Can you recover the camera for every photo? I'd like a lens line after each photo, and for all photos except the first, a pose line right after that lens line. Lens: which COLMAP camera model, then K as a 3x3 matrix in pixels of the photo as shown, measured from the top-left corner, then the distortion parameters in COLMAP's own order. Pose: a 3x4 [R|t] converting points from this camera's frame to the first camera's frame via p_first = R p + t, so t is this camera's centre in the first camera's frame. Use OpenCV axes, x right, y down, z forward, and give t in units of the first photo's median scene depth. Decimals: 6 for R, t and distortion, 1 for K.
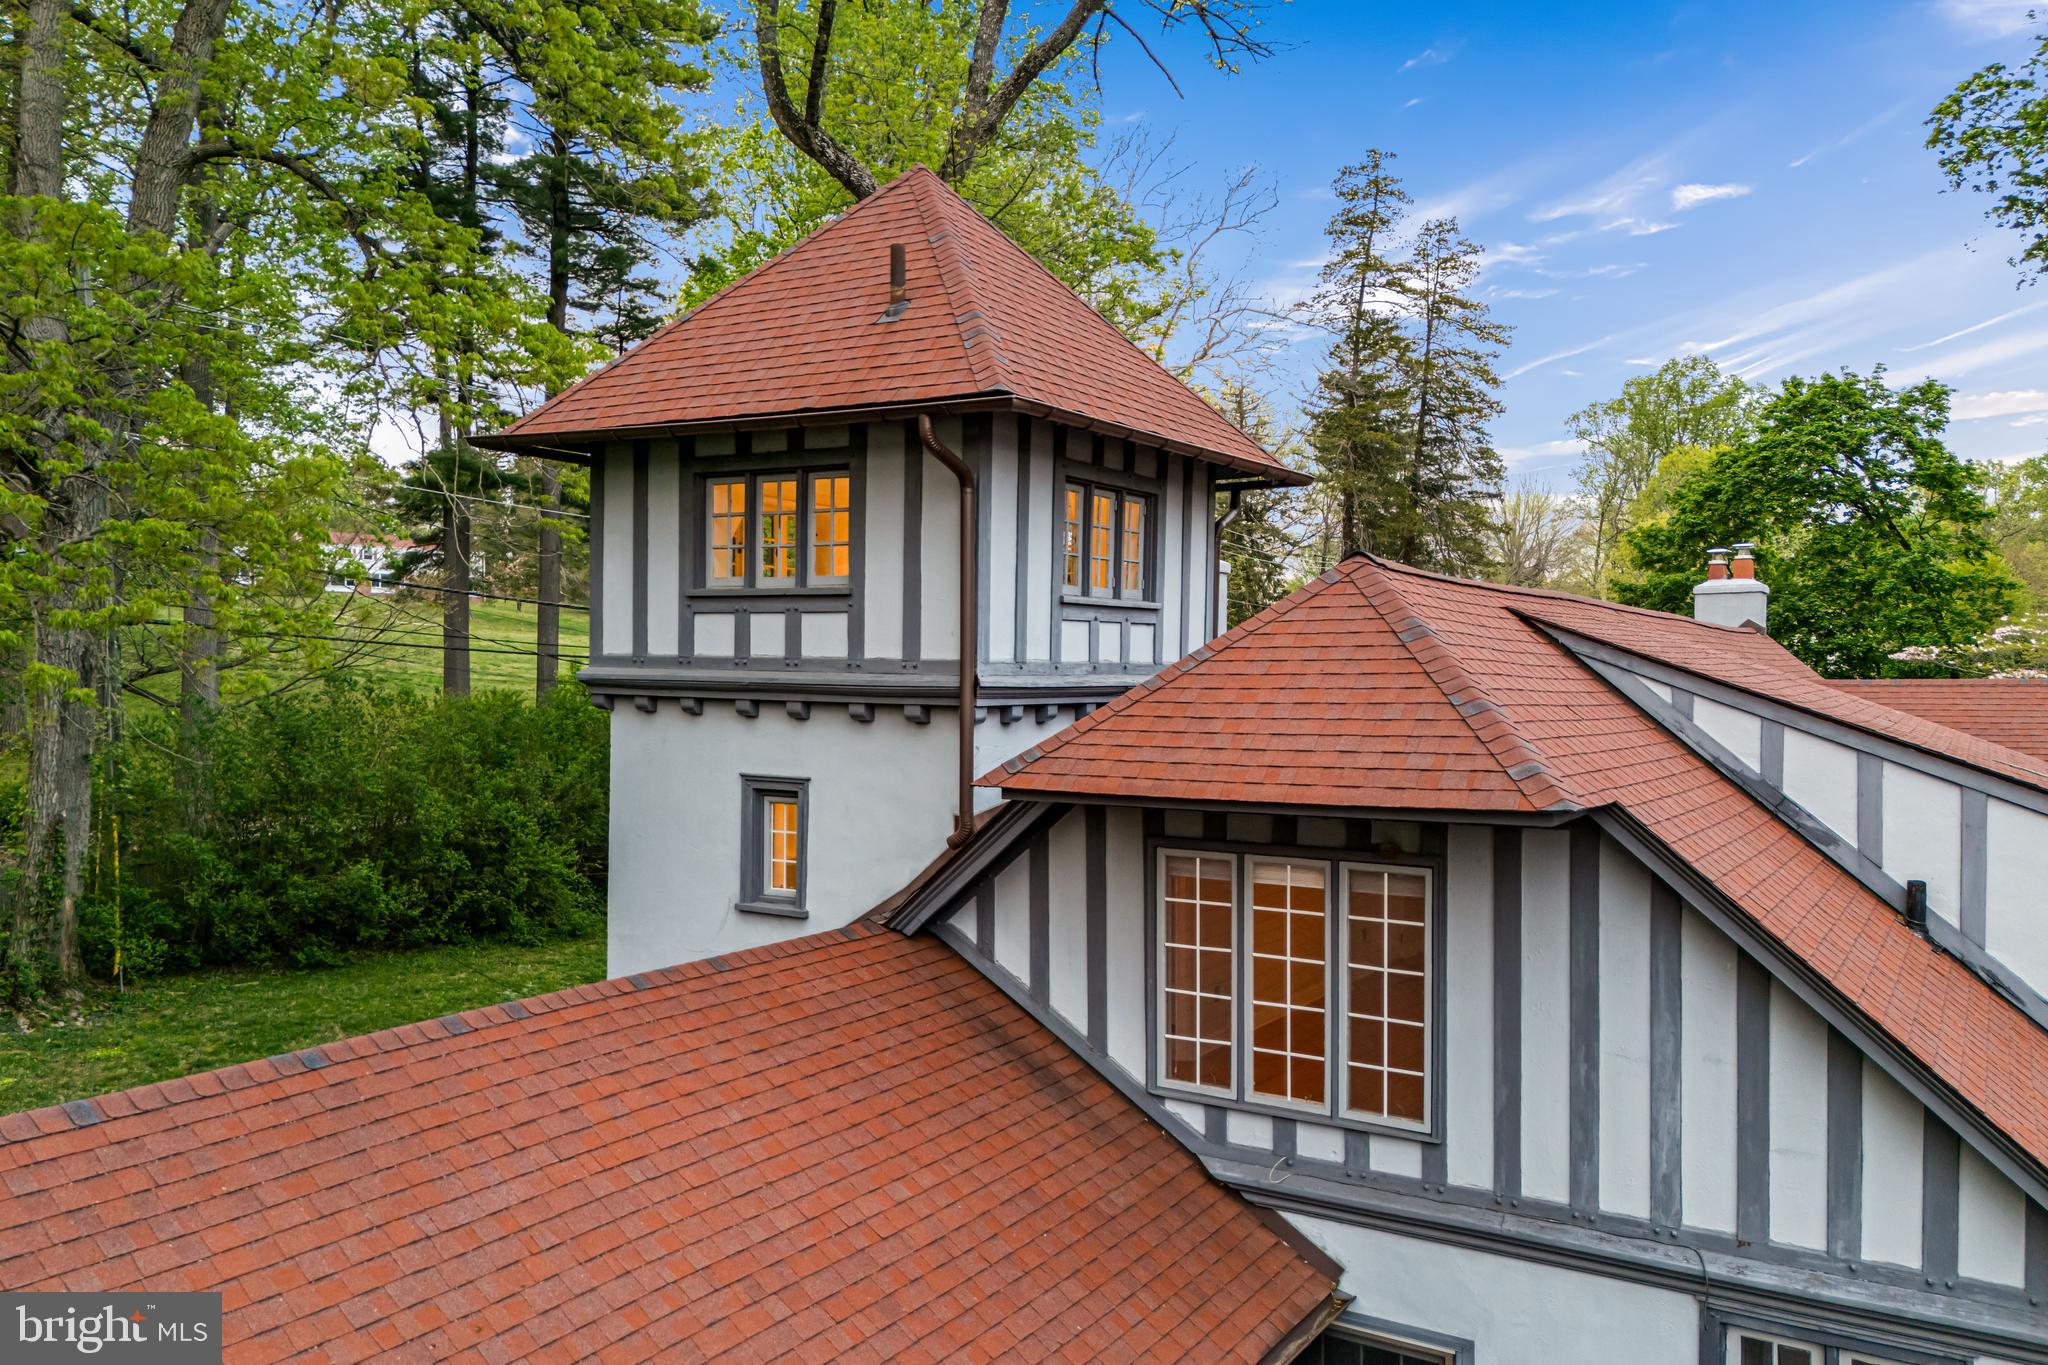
lens RADIAL K [[1505.2, 0, 1018.5], [0, 1505.2, 690.8], [0, 0, 1]] dist [0.065874, -0.055762]
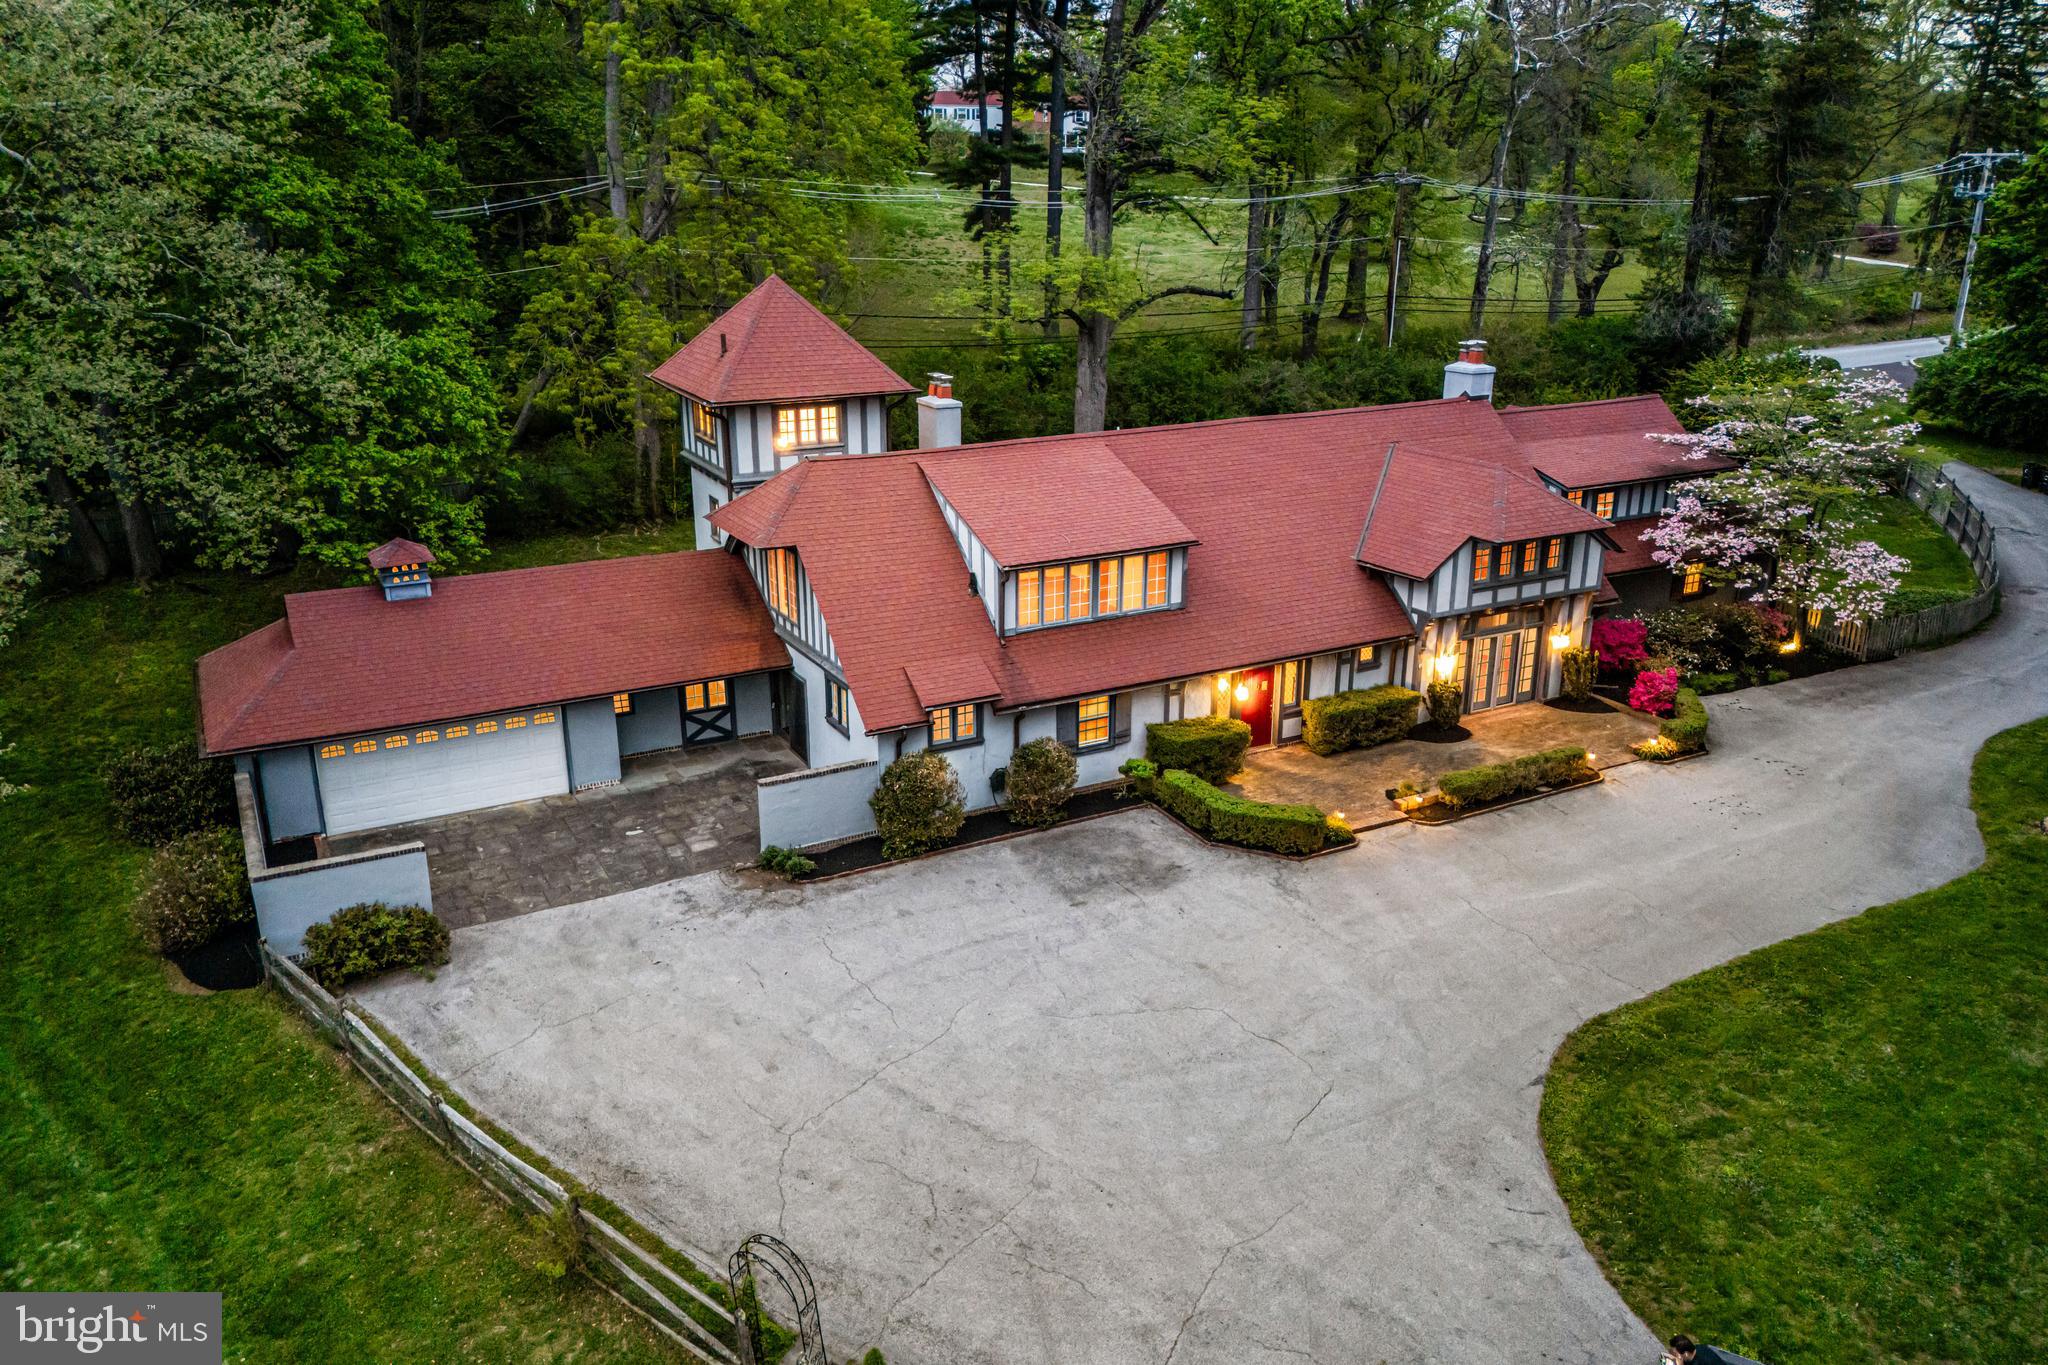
lens RADIAL K [[1505.2, 0, 1003.7], [0, 1505.2, 684.5], [0, 0, 1]] dist [0.065874, -0.055762]
pose [[0.864012, 0.157311, -0.478264, 2.017931], [-0.002536, 0.951281, 0.308316, -0.568963], [0.503465, -0.265176, 0.822317, -1.454806]]
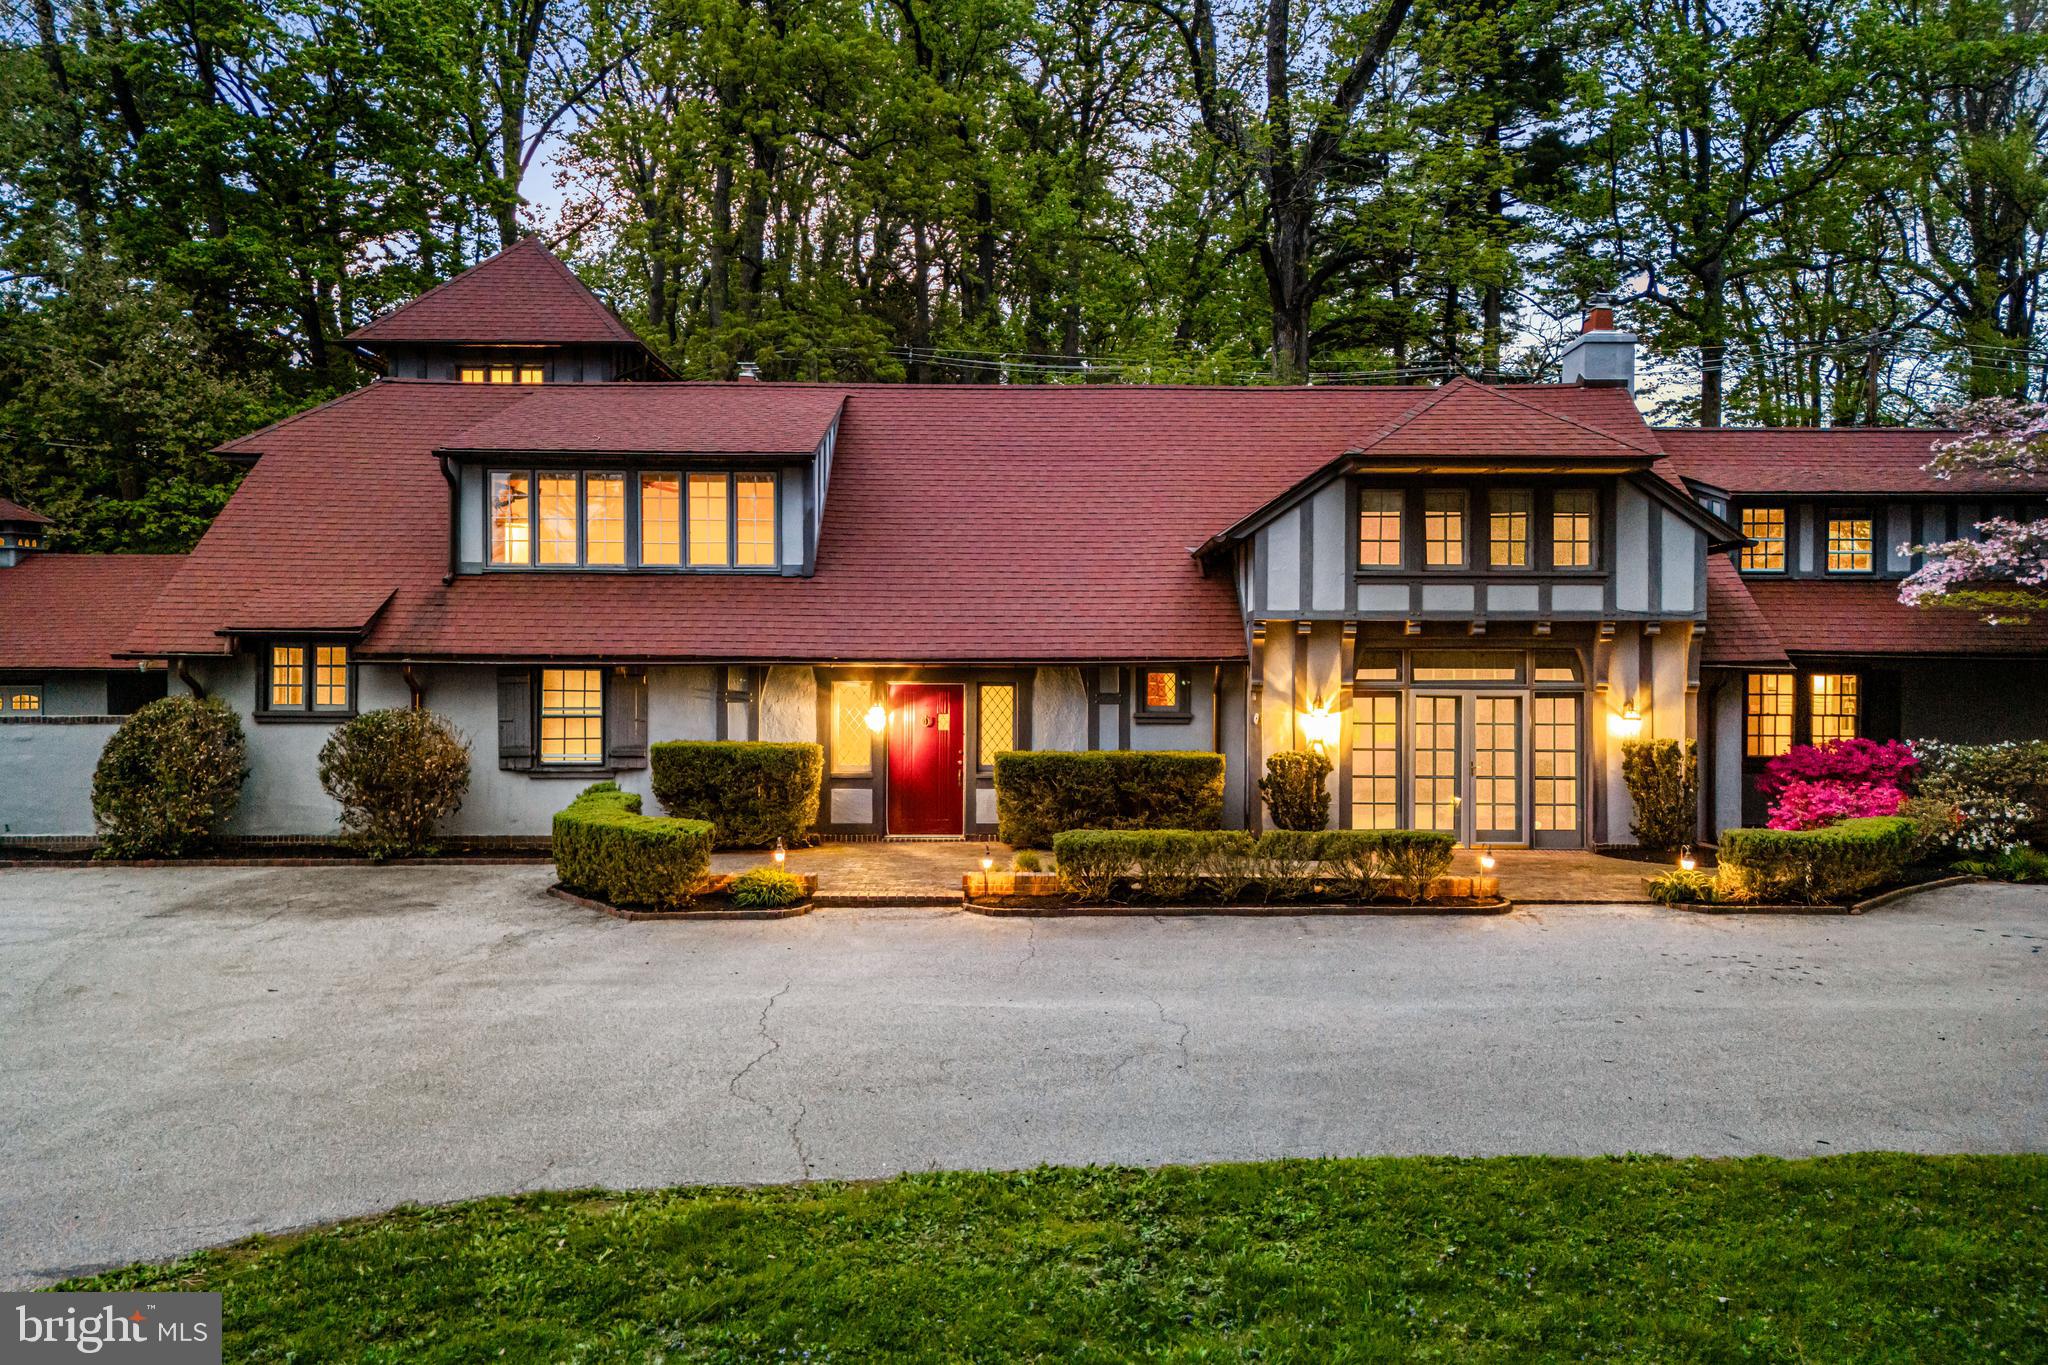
lens RADIAL K [[1505.2, 0, 1030.5], [0, 1505.2, 675.3], [0, 0, 1]] dist [0.065874, -0.055762]
pose [[0.524508, -0.001979, -0.851403, 2.553787], [-0.012007, 0.999881, -0.009722, 0.354692], [0.851321, 0.015322, 0.524422, 0.537757]]
